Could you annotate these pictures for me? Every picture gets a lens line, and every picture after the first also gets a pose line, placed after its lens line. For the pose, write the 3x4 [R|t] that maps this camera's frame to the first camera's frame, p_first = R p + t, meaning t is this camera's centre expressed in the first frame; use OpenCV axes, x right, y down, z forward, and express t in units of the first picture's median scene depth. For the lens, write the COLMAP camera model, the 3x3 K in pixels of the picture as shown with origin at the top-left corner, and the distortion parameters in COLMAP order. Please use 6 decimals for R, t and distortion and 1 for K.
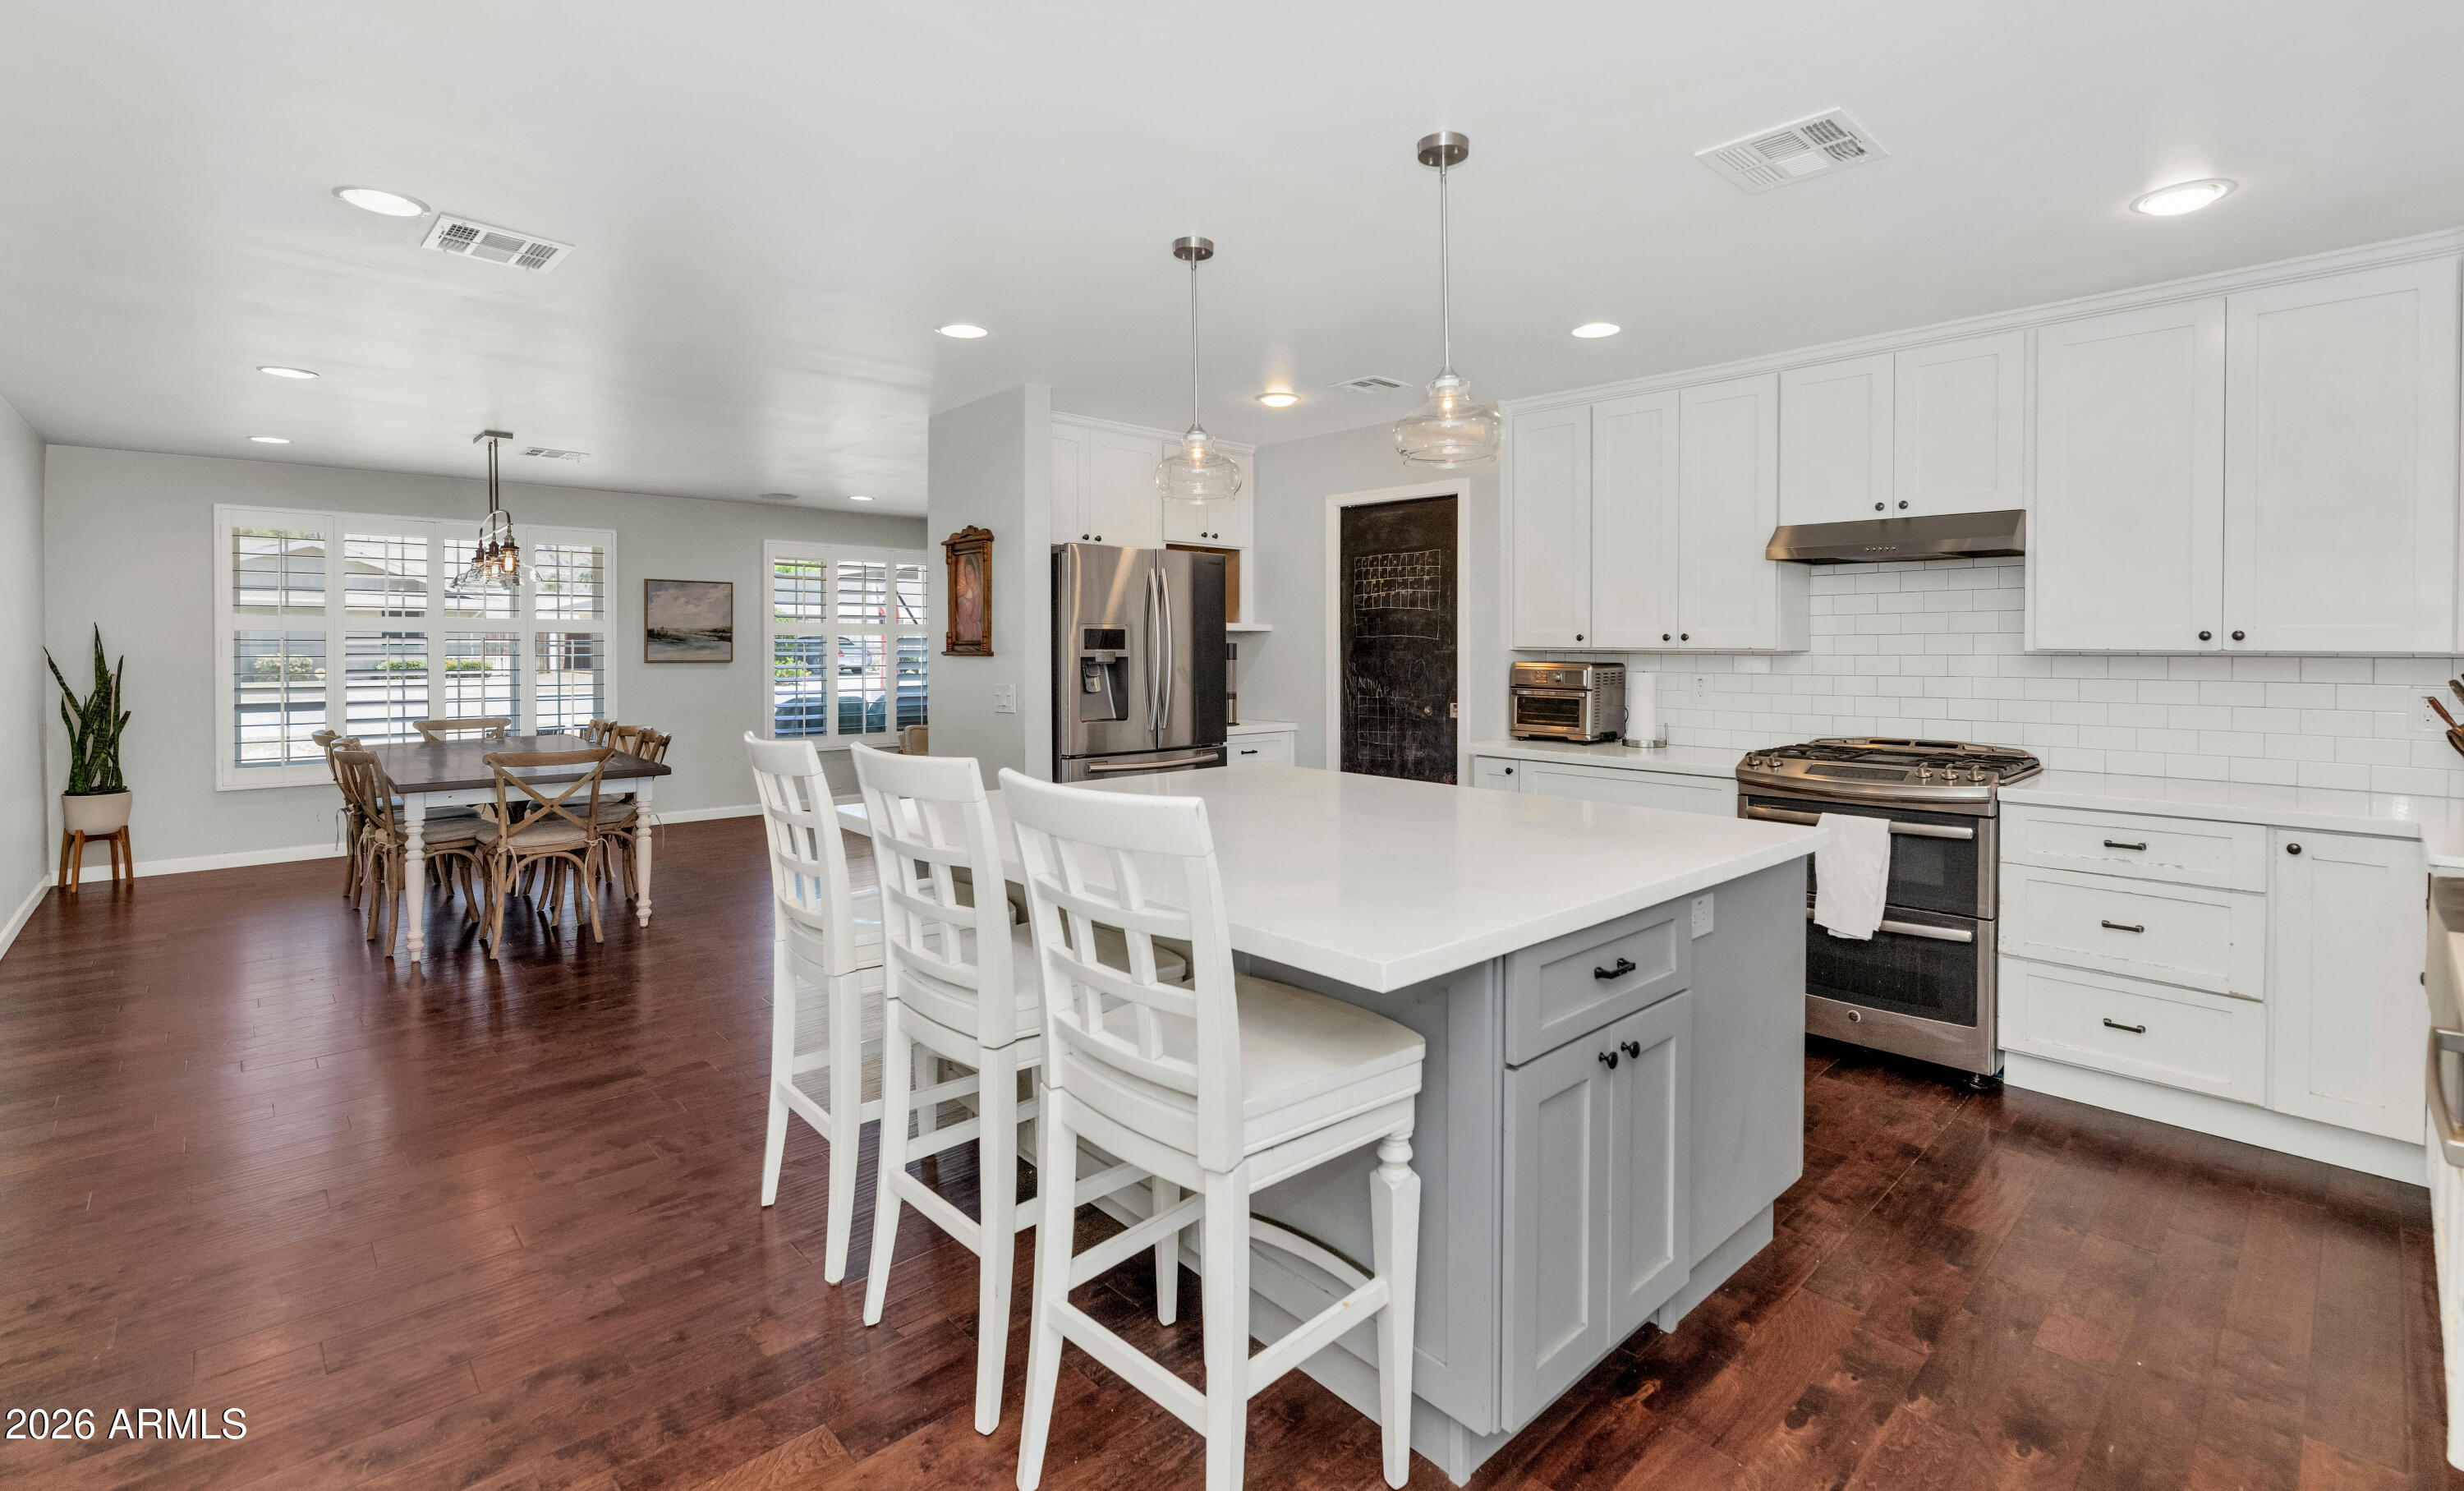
lens RADIAL K [[1092.1, 0, 1234.1], [0, 1092.1, 647.8], [0, 0, 1]] dist [0.001141, 0.000070]
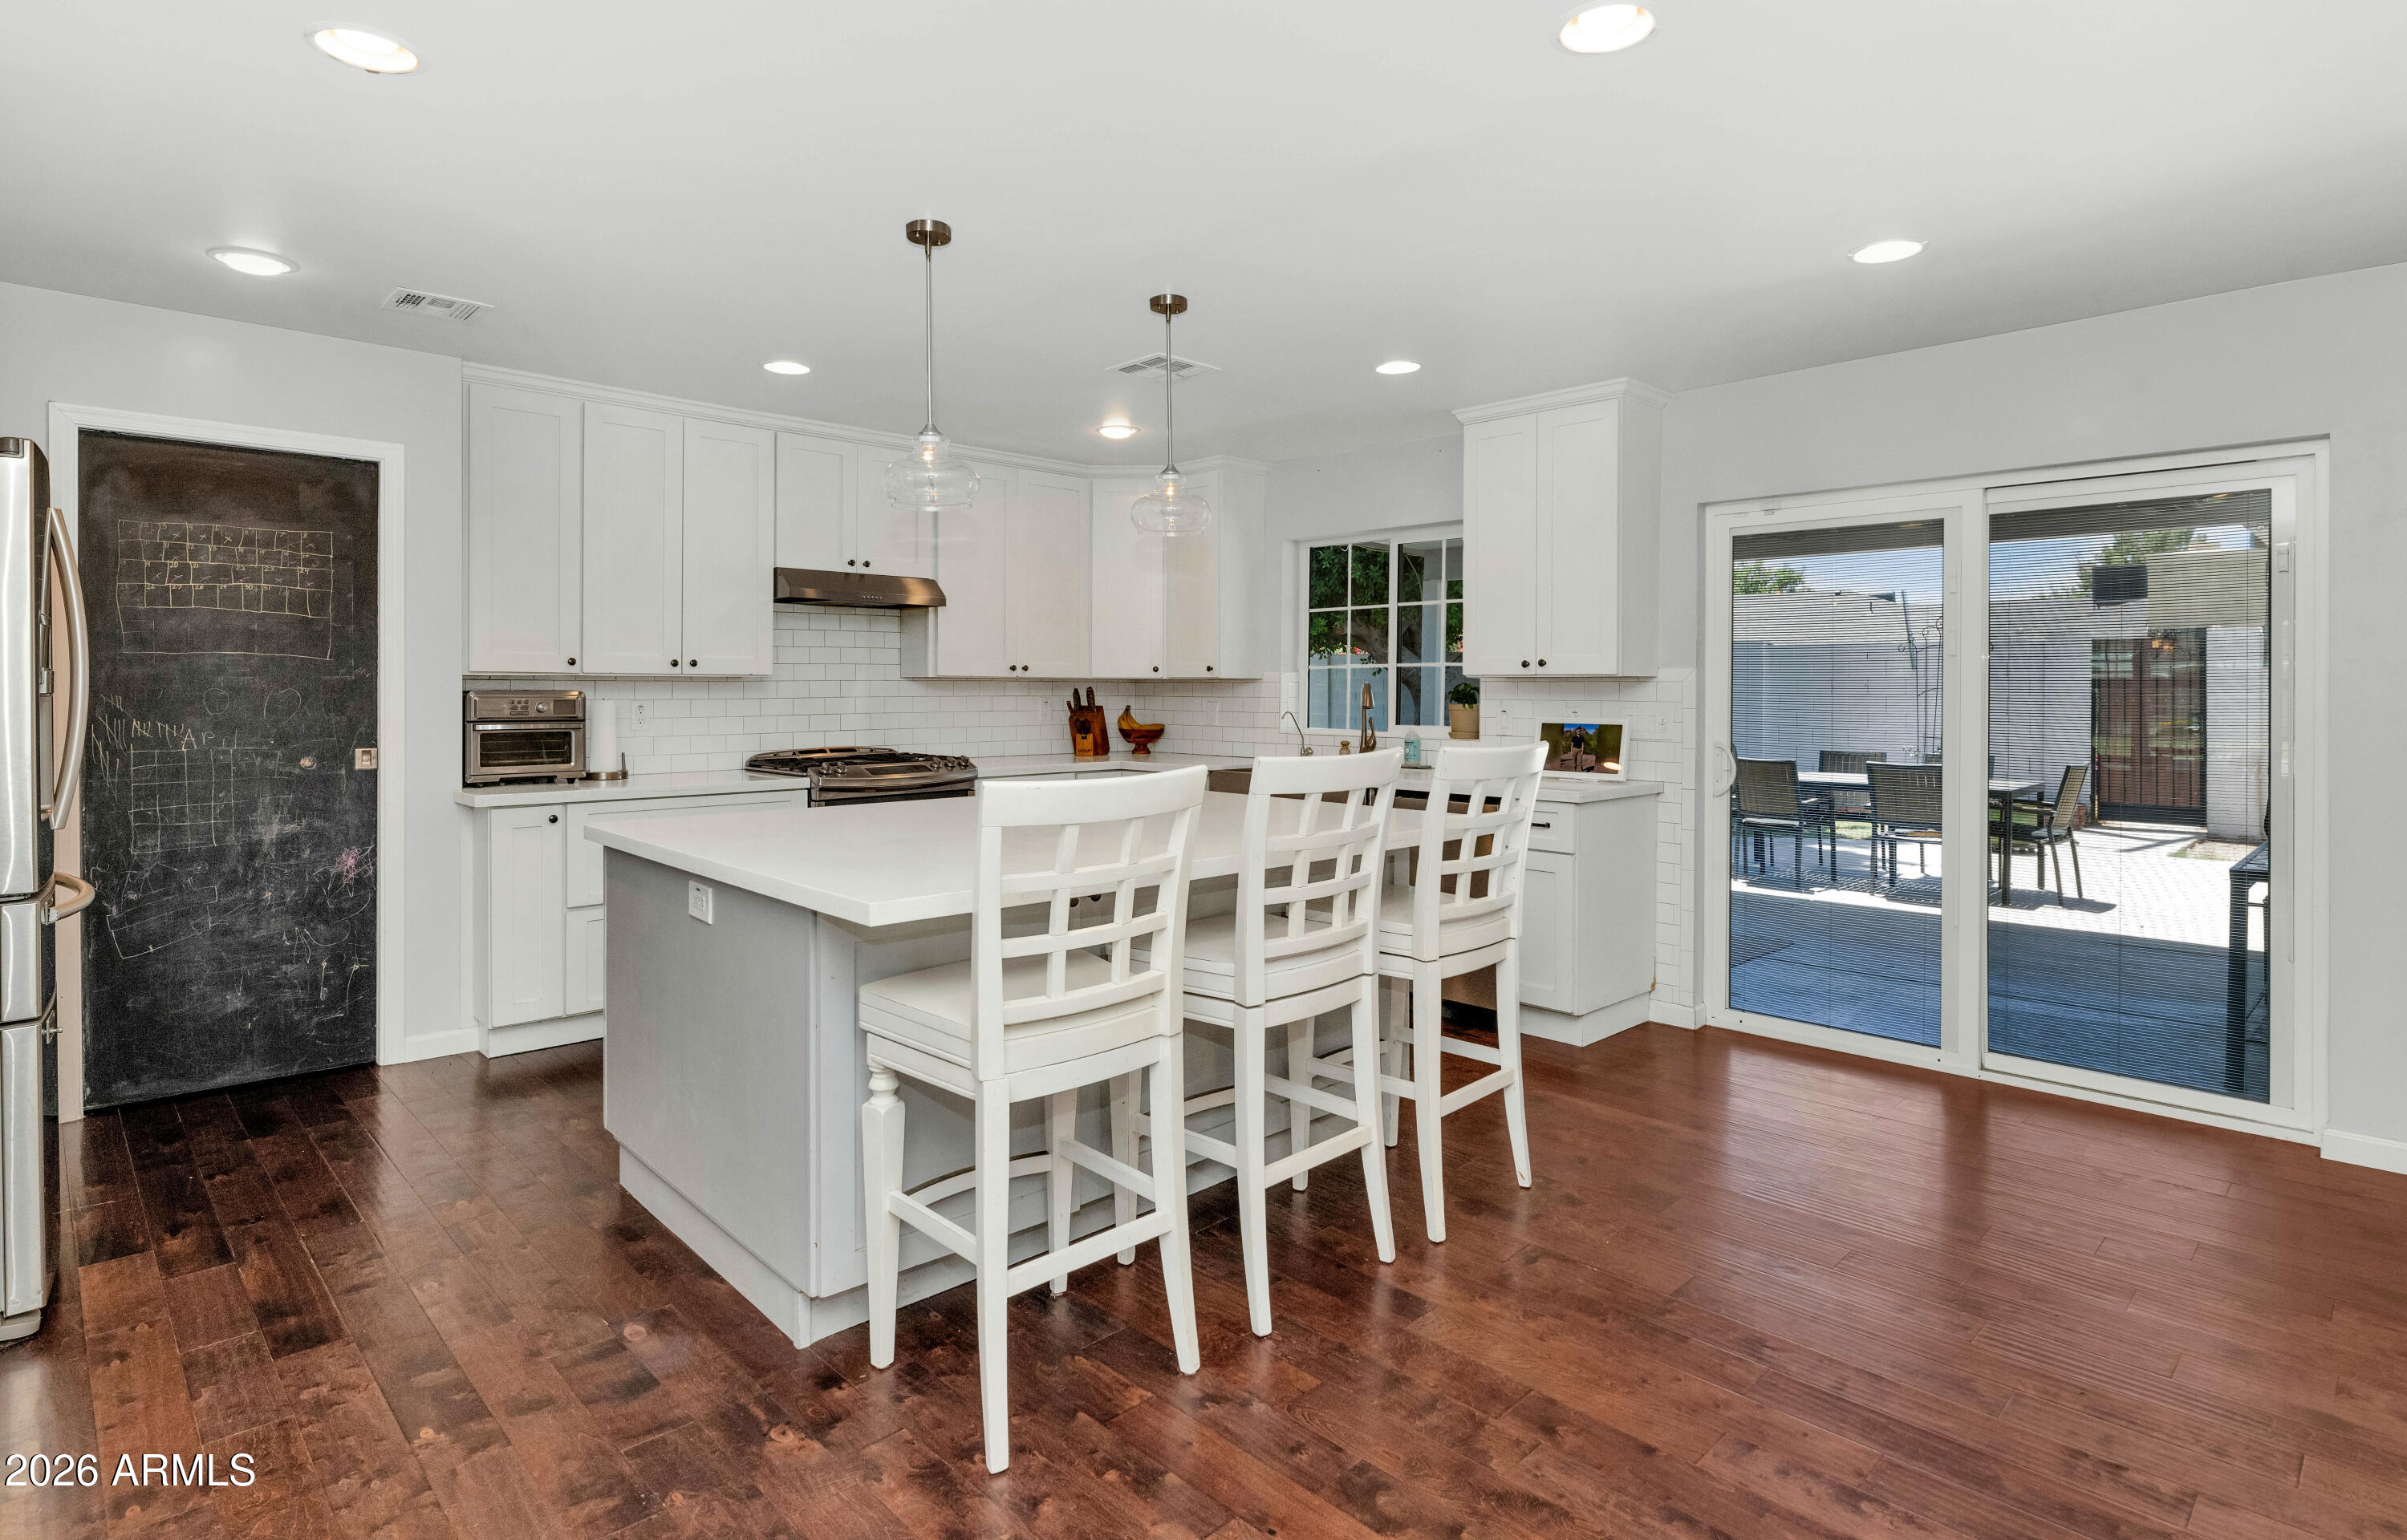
lens RADIAL K [[1229.9, 0, 1205.4], [0, 1229.9, 693.3], [0, 0, 1]] dist [-0.000567, -0.000192]
pose [[-0.018554, -0.008975, 0.999788, -0.789931], [-0.000169, 0.999960, 0.008973, 0.008342], [-0.999828, -0.000002, -0.018555, 0.580540]]
